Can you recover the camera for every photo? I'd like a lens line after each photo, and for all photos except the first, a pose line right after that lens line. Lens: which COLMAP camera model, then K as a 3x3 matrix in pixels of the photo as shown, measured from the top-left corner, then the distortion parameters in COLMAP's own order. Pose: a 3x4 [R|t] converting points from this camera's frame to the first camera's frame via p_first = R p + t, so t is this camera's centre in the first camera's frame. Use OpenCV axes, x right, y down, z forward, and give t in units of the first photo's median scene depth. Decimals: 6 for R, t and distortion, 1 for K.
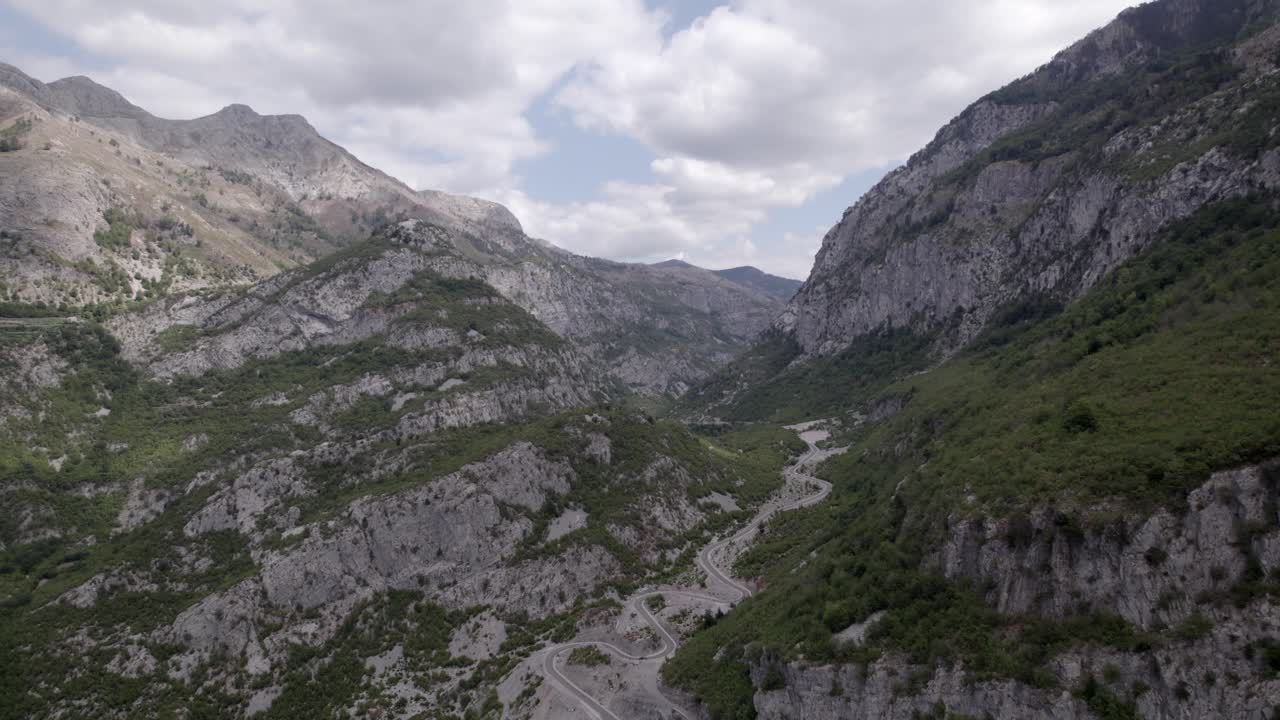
lens RADIAL K [[837.1, 0, 637.3], [0, 837.1, 359.0], [0, 0, 1]] dist [-0.041979, 0.005032]
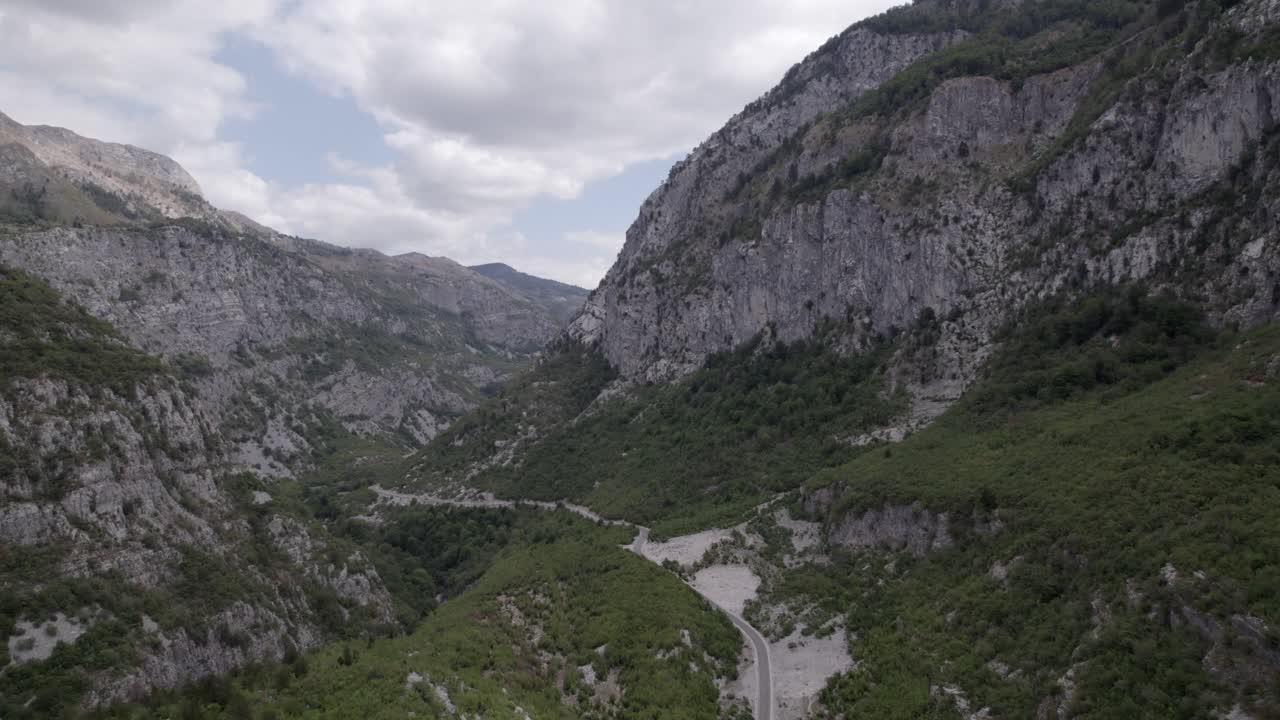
lens RADIAL K [[837.1, 0, 641.3], [0, 837.1, 366.9], [0, 0, 1]] dist [-0.041979, 0.005032]
pose [[0.952610, 0.002150, 0.304186, 0.018904], [-0.004020, 0.999977, 0.005522, -0.019506], [-0.304167, -0.006483, 0.952597, 0.390053]]
